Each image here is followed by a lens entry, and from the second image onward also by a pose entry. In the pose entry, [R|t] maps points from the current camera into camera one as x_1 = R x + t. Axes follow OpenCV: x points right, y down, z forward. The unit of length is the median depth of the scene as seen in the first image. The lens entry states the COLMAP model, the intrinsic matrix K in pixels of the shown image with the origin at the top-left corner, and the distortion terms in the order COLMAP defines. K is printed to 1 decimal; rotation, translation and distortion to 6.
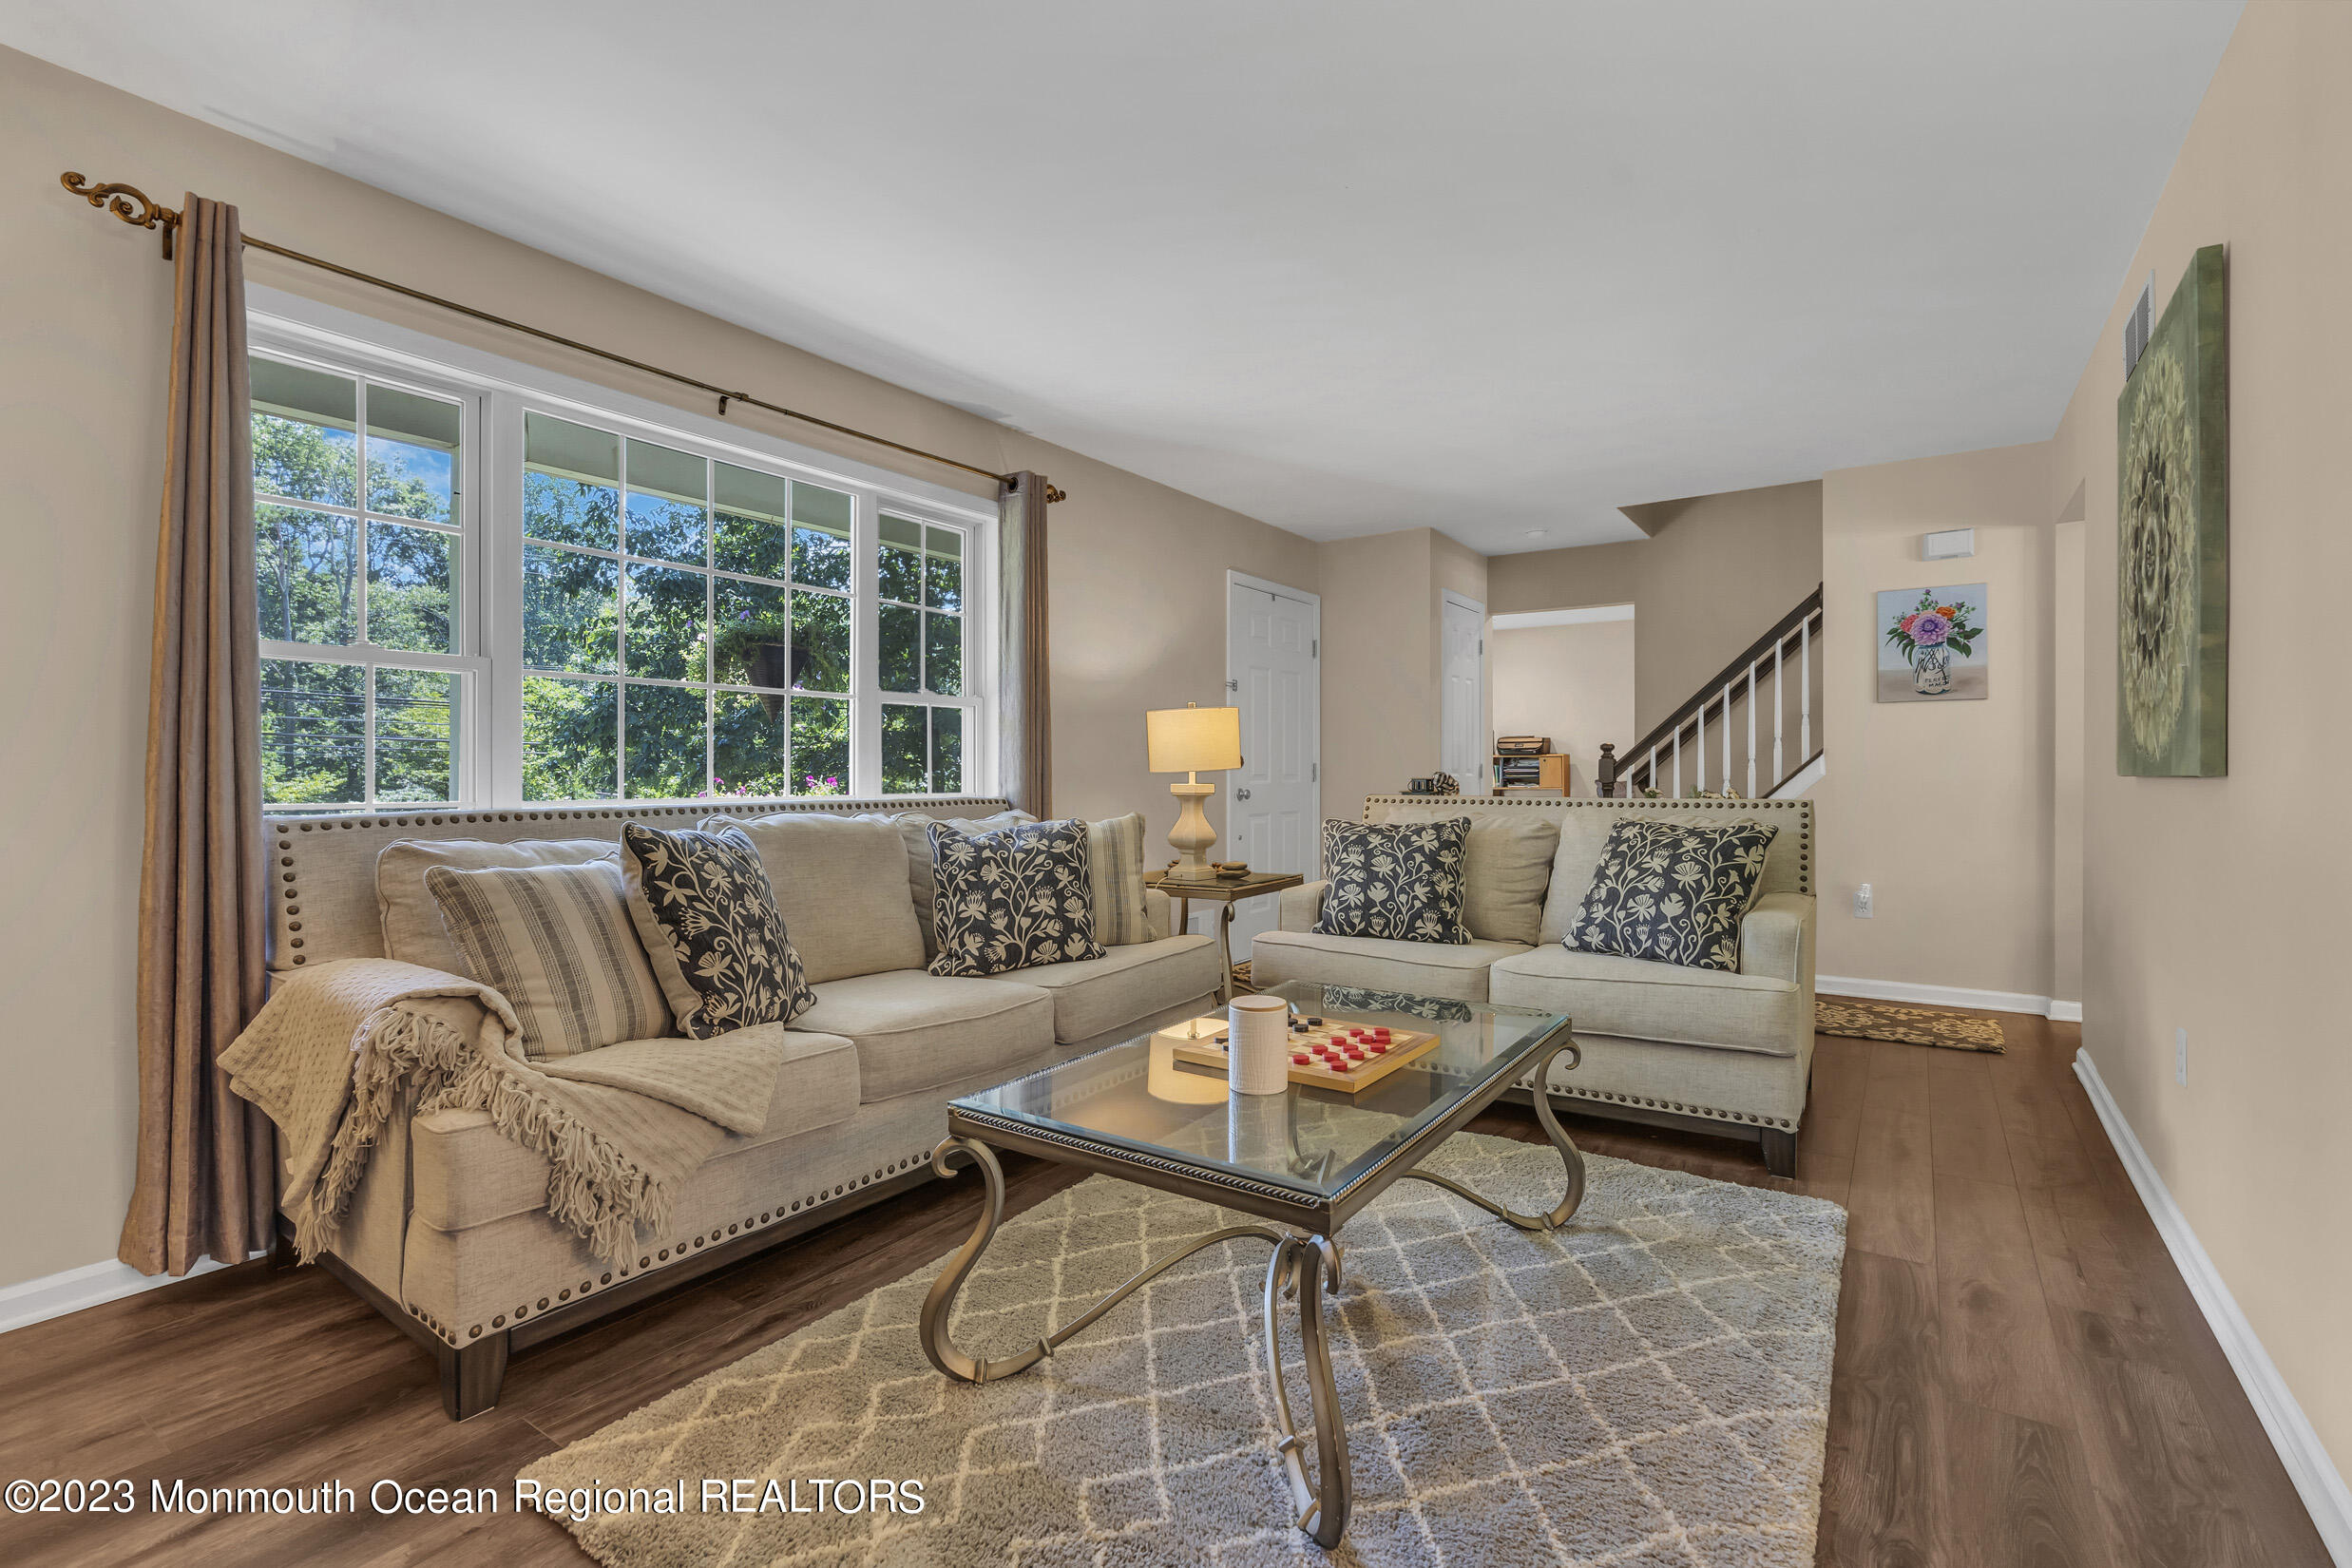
lens RADIAL K [[1056.4, 0, 1176.0], [0, 1056.4, 784.0], [0, 0, 1]] dist [-0.003939, -0.000791]
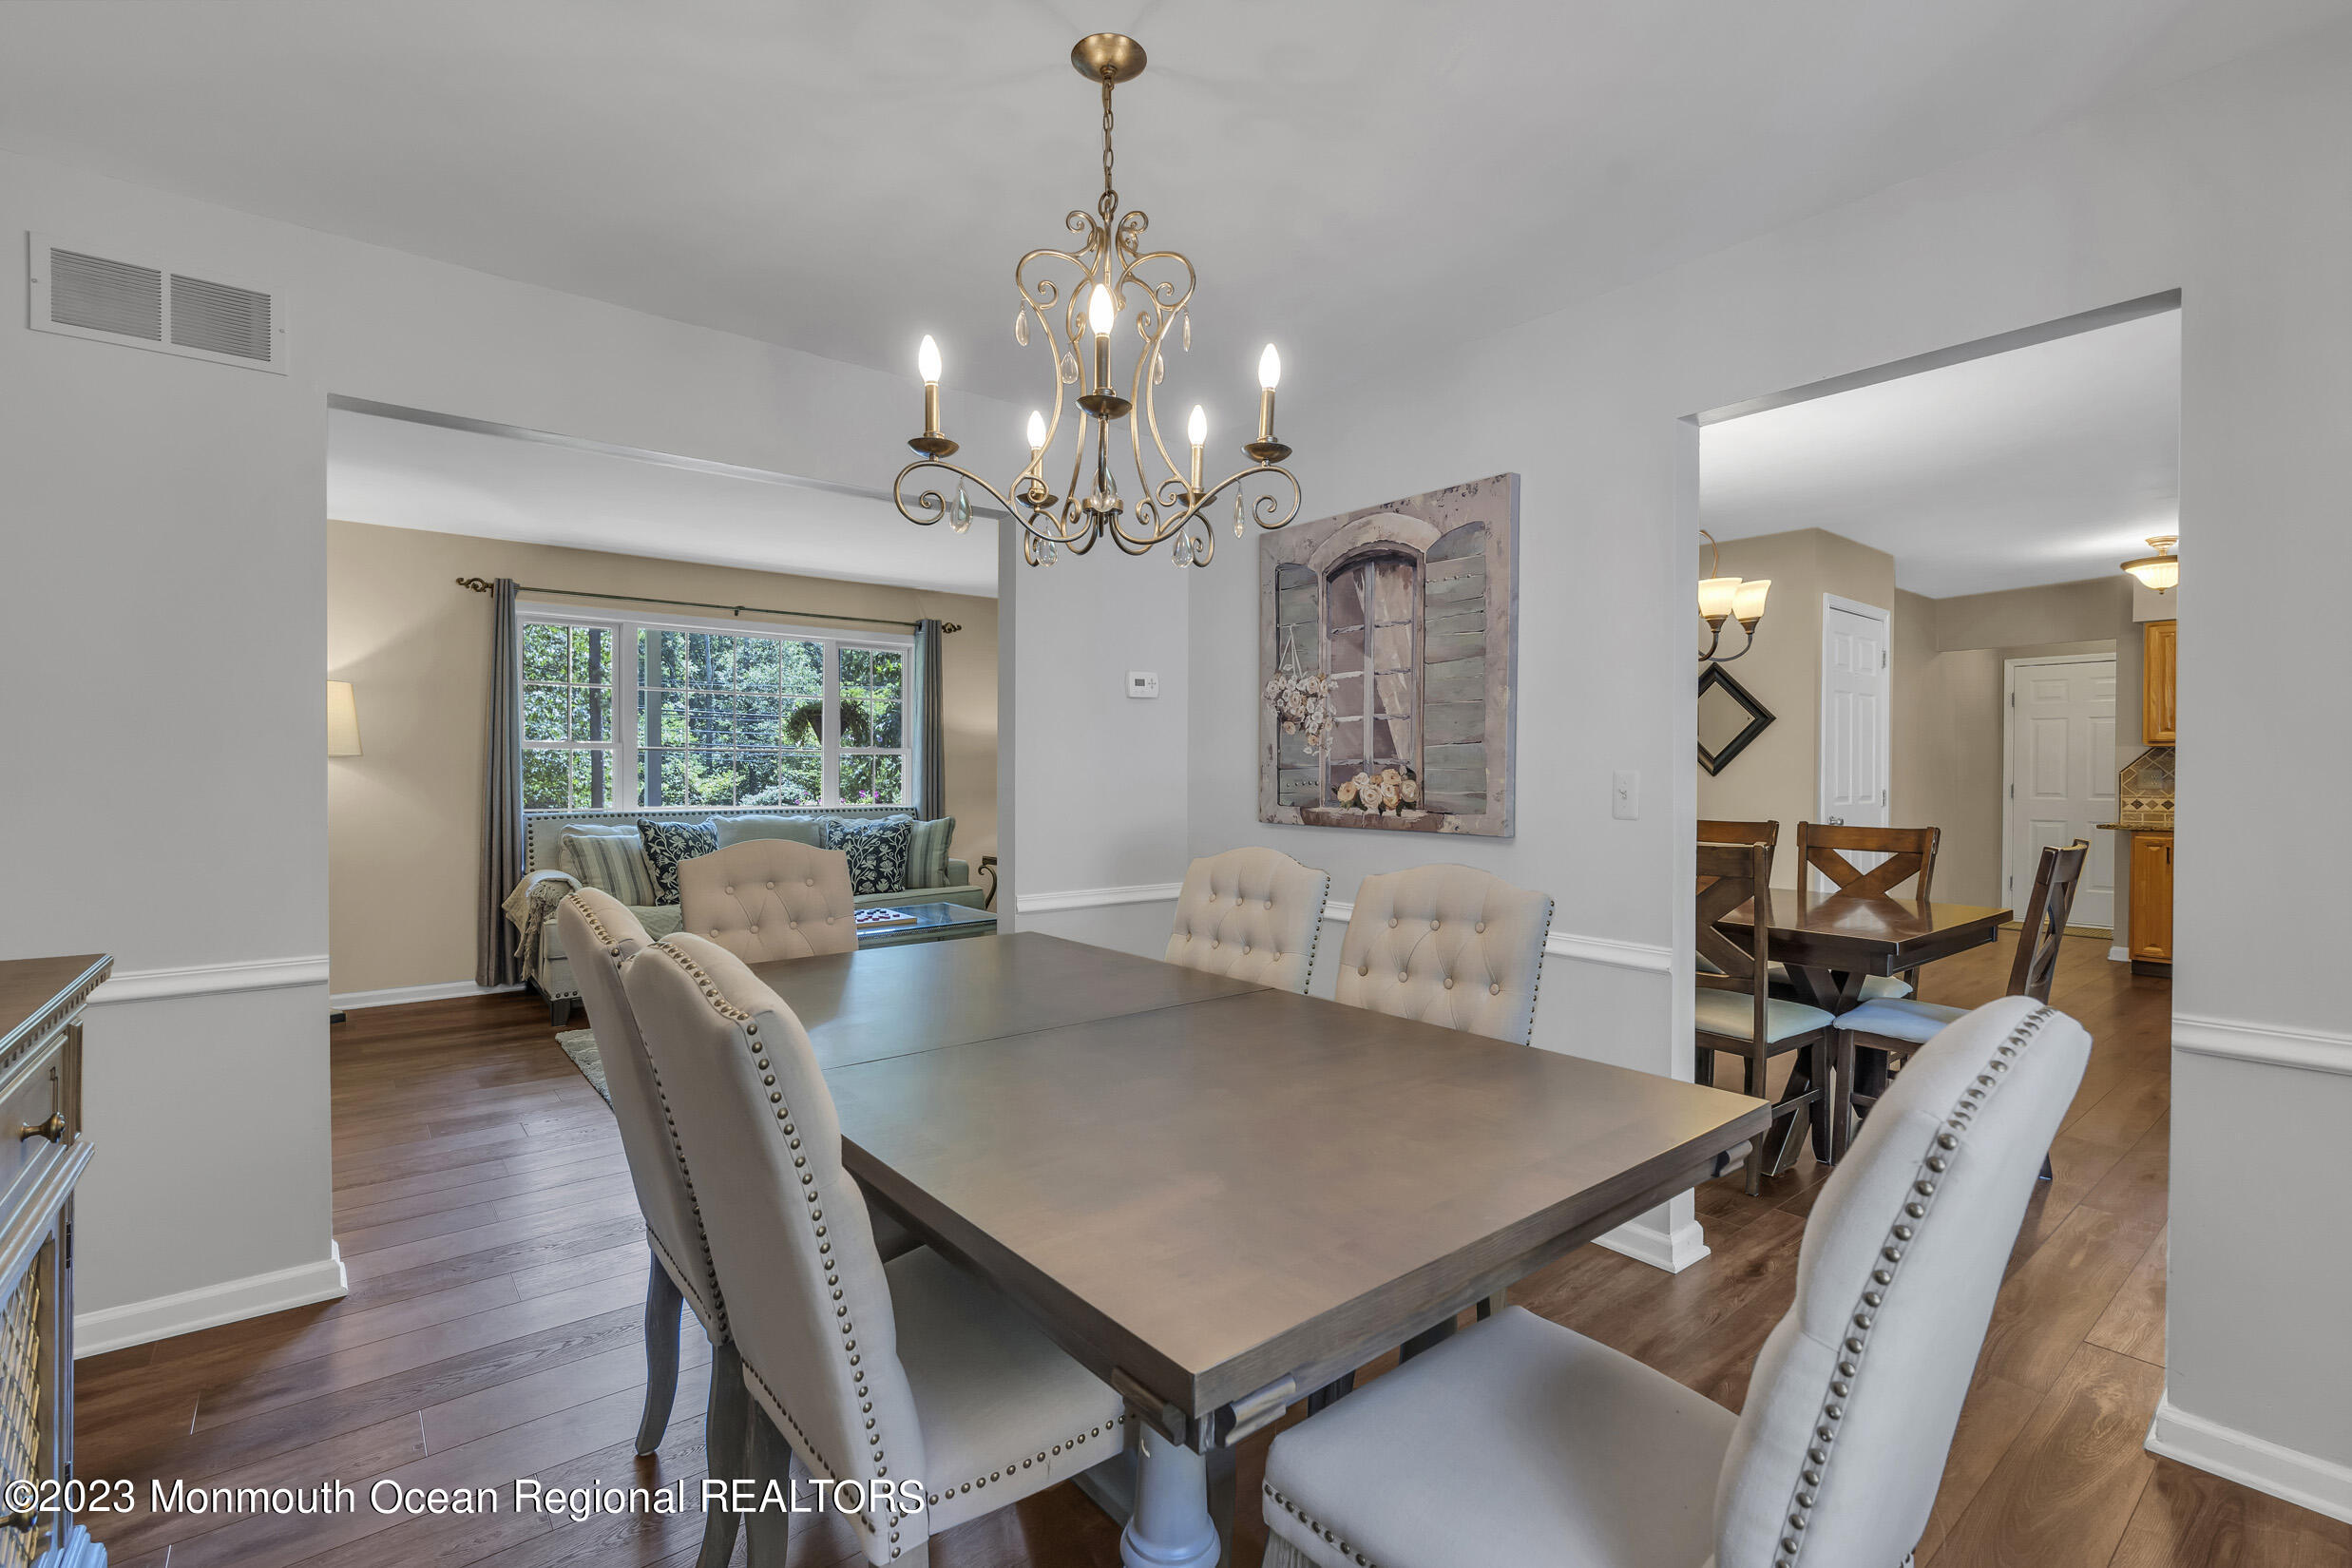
lens RADIAL K [[1043.9, 0, 1176.0], [0, 1043.9, 784.0], [0, 0, 1]] dist [0.000326, 0.000058]
pose [[0.957638, 0.007086, -0.287888, 1.350585], [-0.006615, 0.999975, 0.002608, -0.057429], [0.287900, -0.000593, 0.957660, -0.947287]]
